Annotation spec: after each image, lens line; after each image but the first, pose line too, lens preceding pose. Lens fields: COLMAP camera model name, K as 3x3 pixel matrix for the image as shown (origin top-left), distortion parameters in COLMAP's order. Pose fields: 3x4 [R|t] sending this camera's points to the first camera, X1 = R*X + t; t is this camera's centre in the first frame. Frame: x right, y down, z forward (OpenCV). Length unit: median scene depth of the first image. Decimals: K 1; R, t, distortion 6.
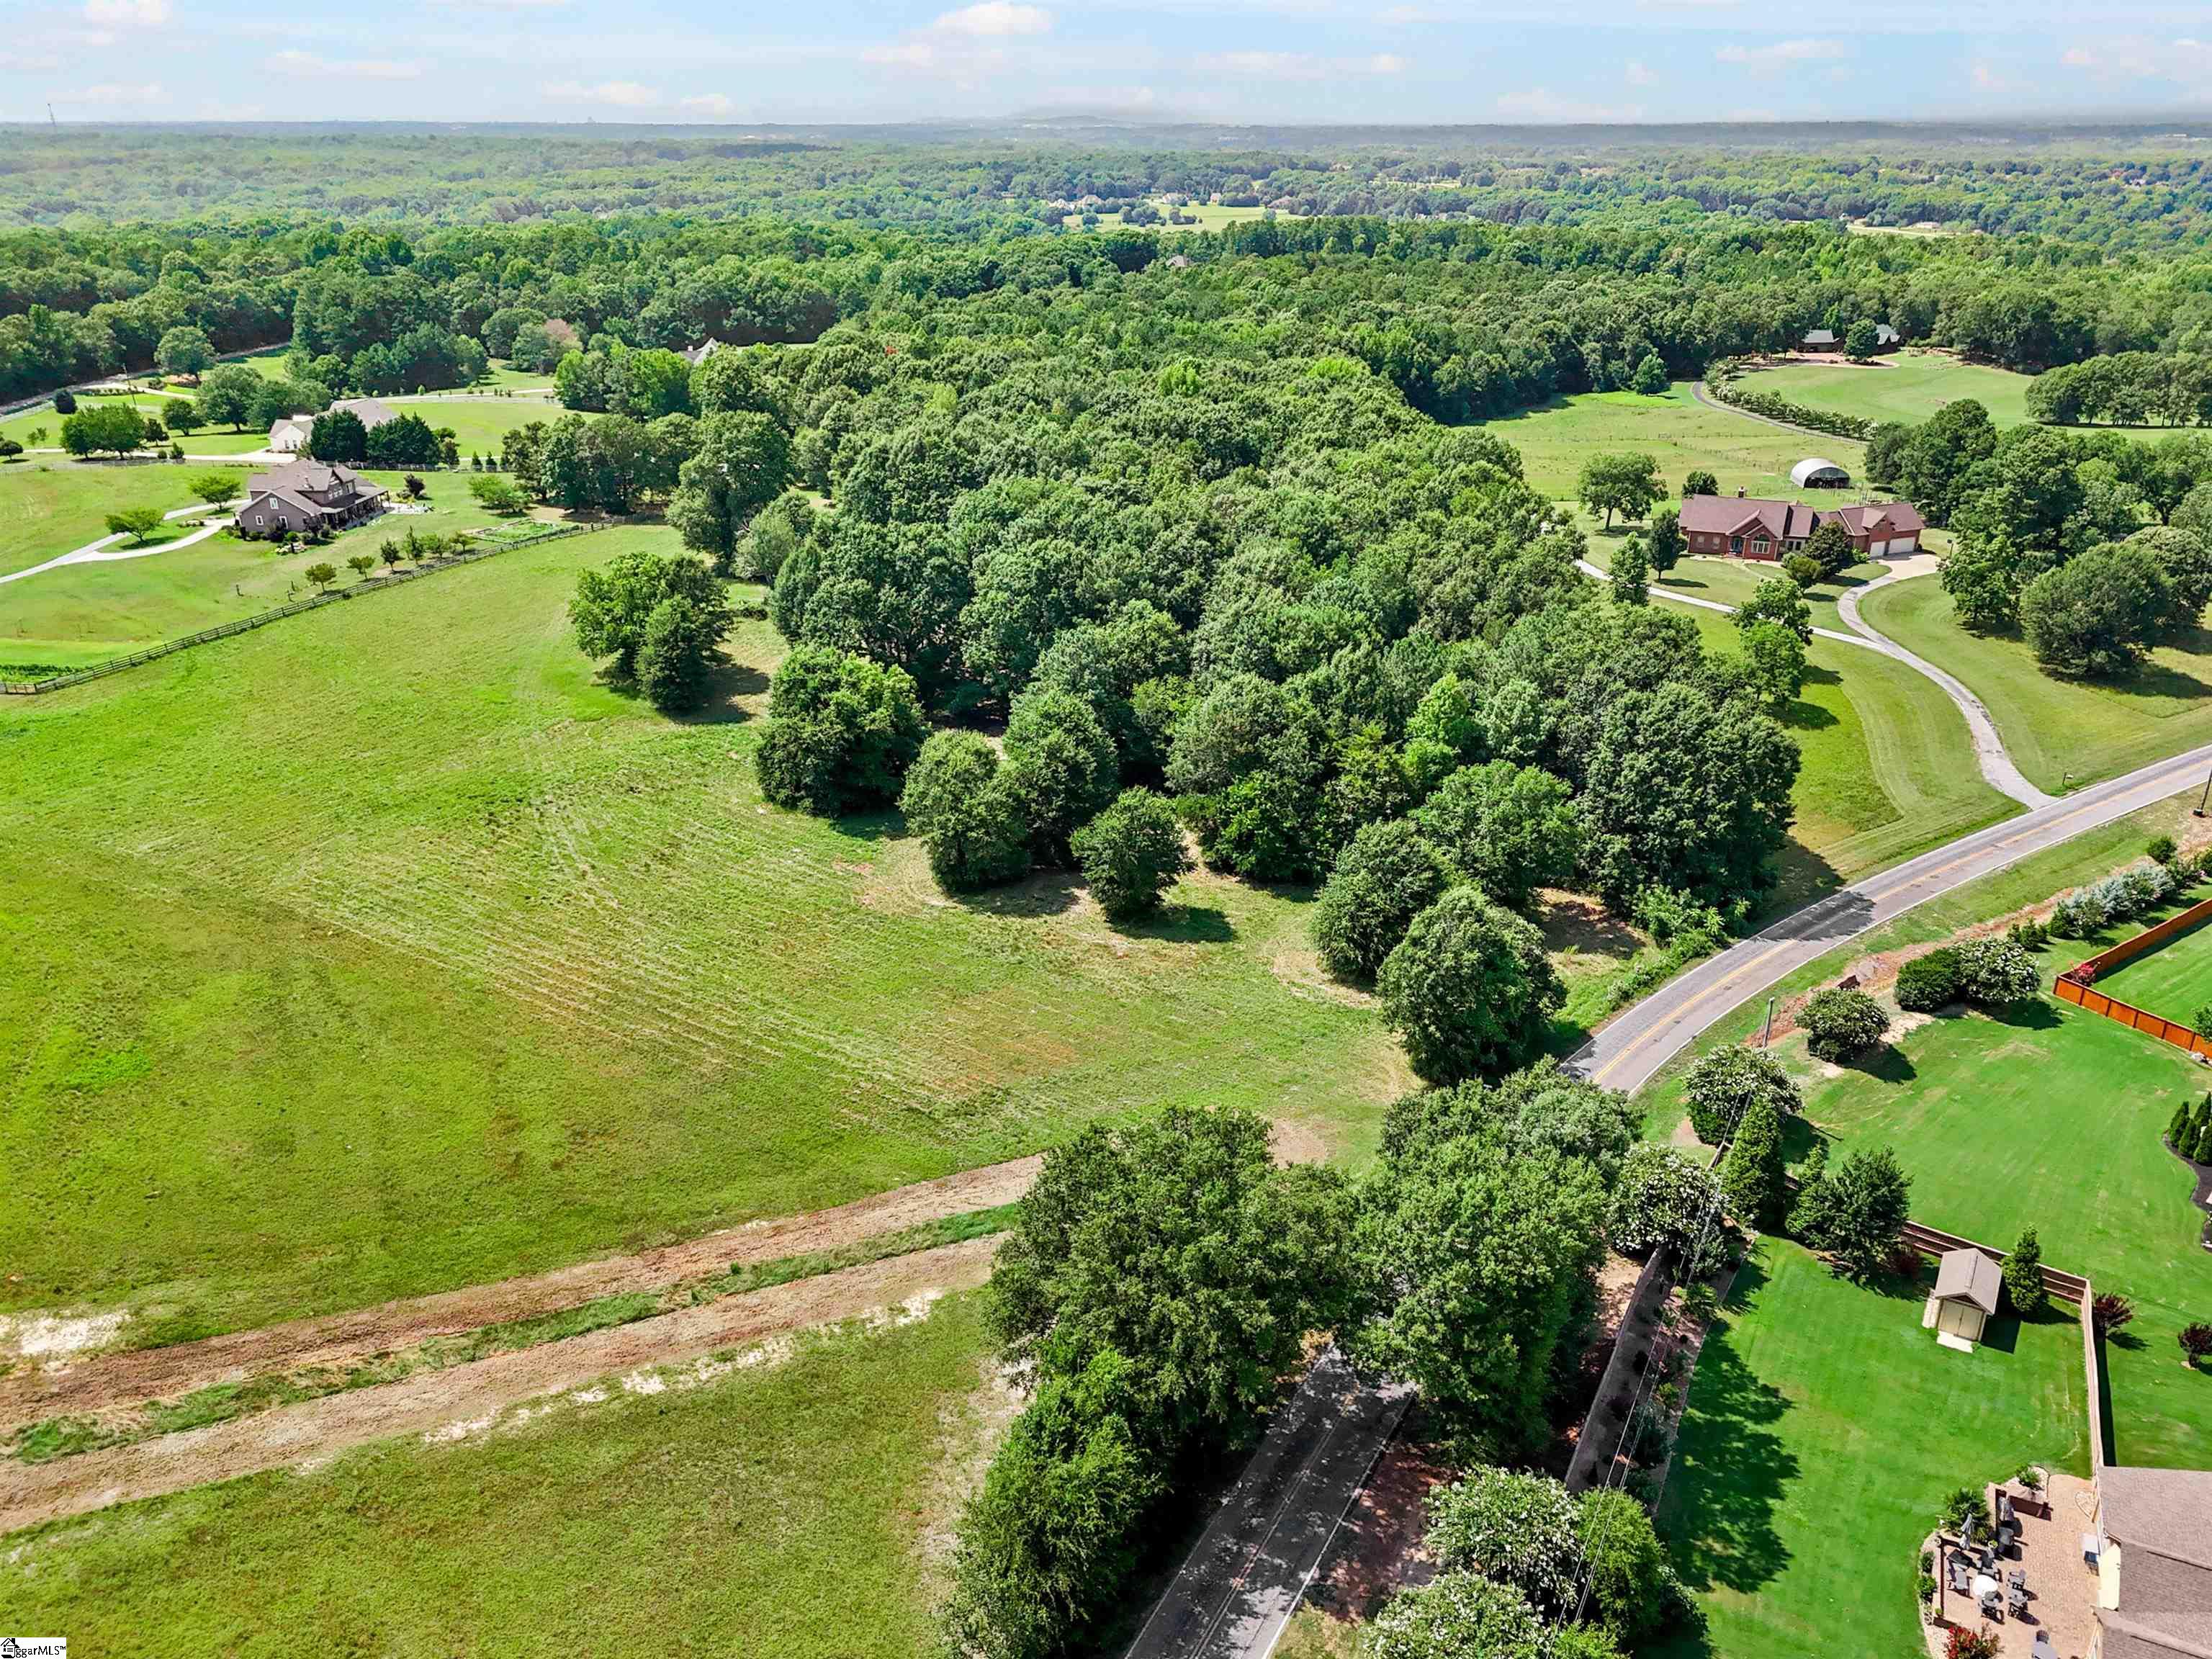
lens RADIAL K [[1670.9, 0, 1111.7], [0, 1670.9, 824.5], [0, 0, 1]] dist [0.060697, -0.054244]
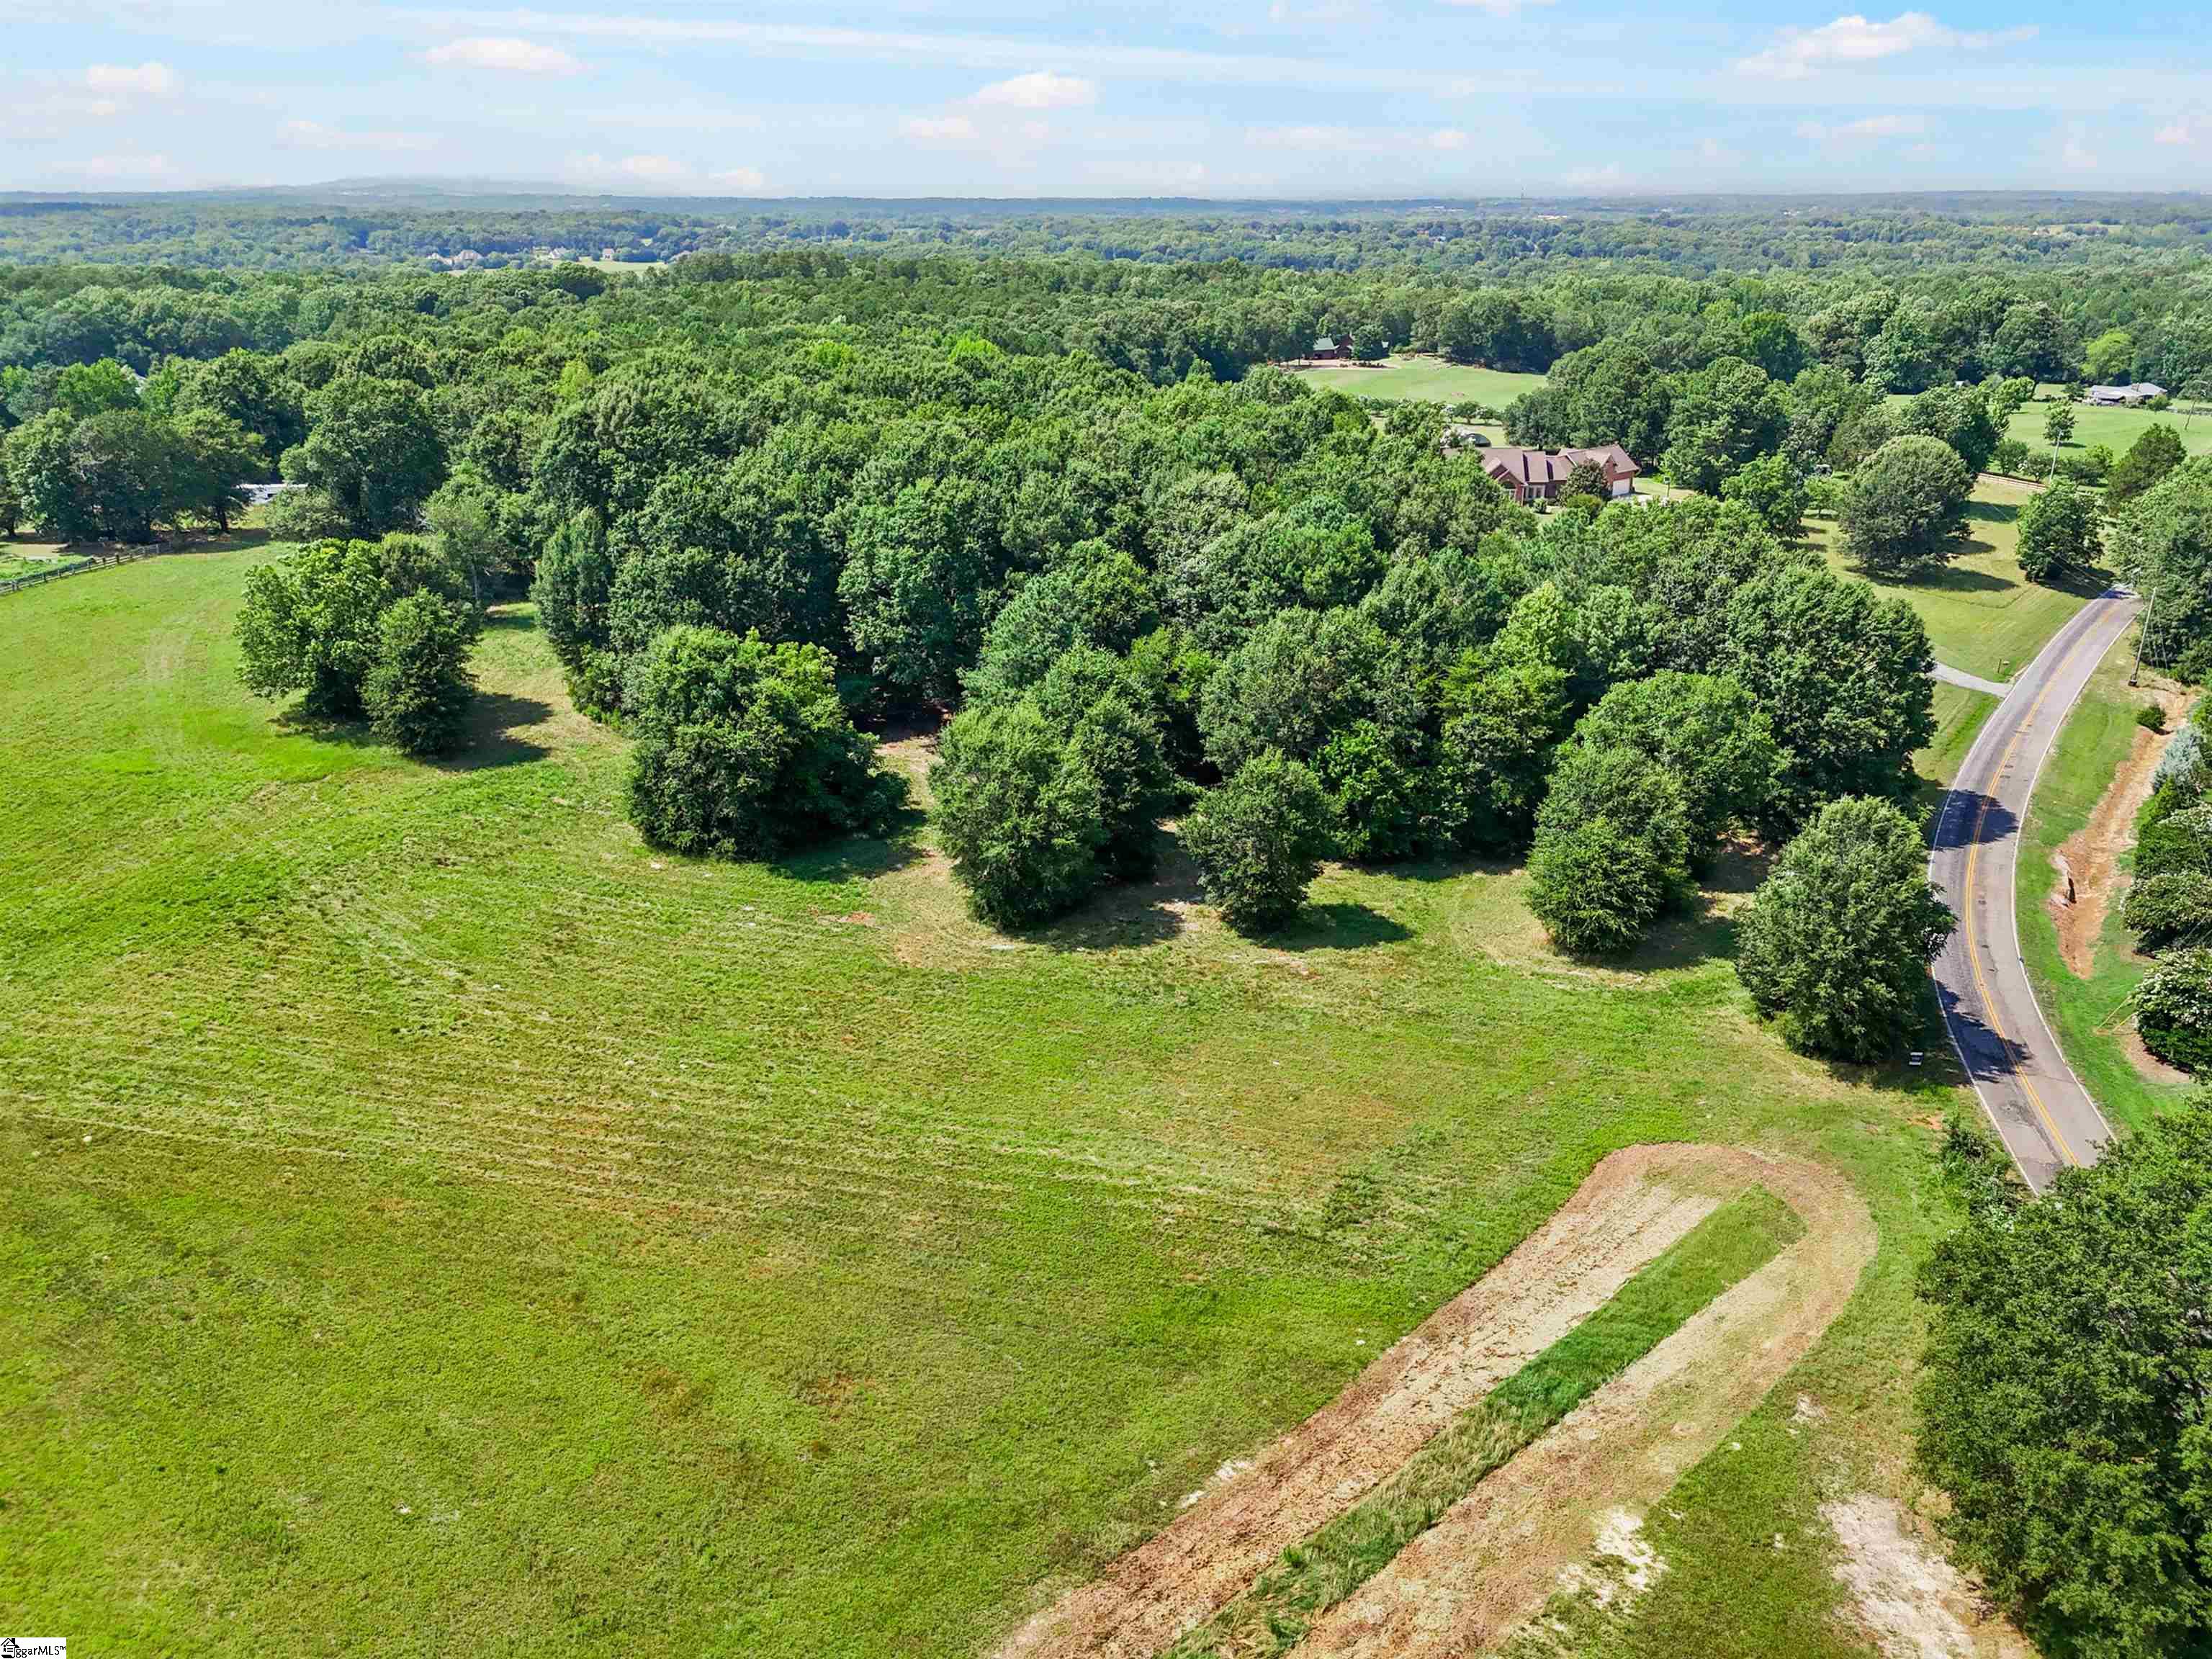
lens RADIAL K [[1670.9, 0, 1104.0], [0, 1670.9, 831.5], [0, 0, 1]] dist [0.060697, -0.054244]
pose [[0.937038, -0.122000, 0.327224, -0.234909], [0.133835, 0.990907, -0.013807, 0.011079], [-0.322564, 0.056732, 0.944846, 0.251322]]
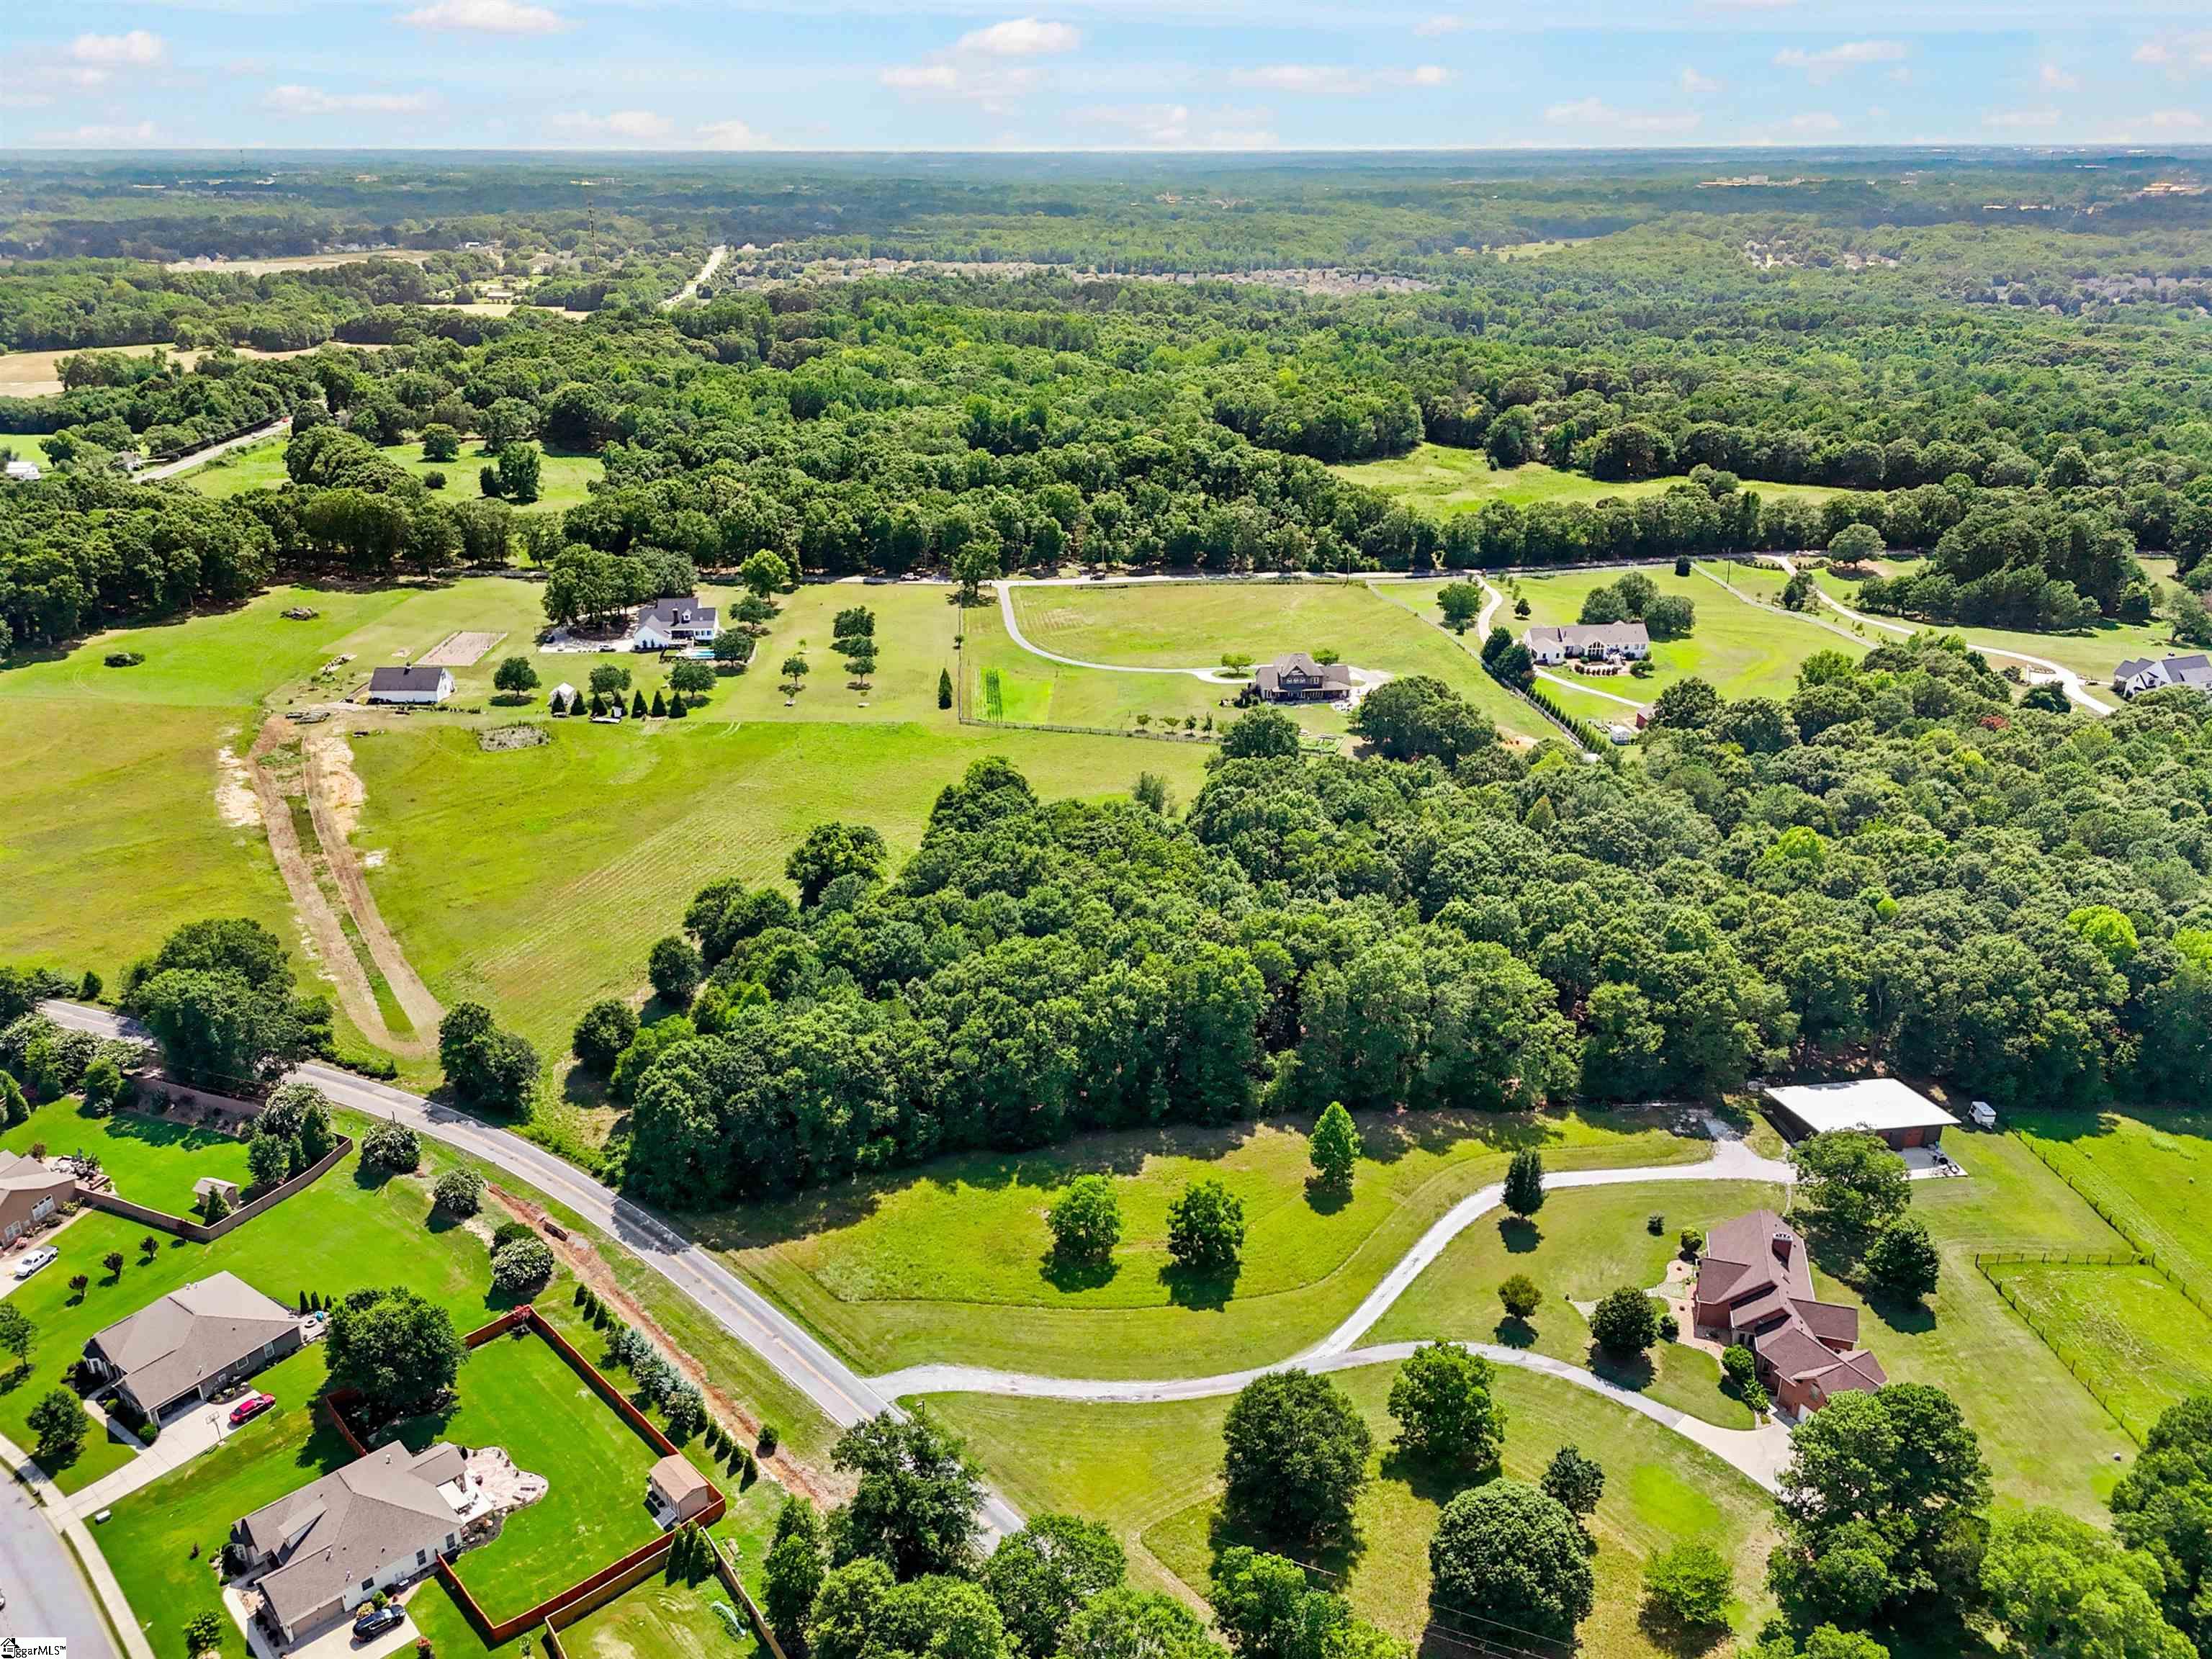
lens RADIAL K [[1670.9, 0, 1103.1], [0, 1670.9, 834.9], [0, 0, 1]] dist [0.060697, -0.054244]
pose [[0.139607, 0.374796, -0.916536, 1.349141], [-0.375456, 0.876519, 0.301243, -0.663929], [0.916266, 0.302063, 0.263087, 0.710355]]
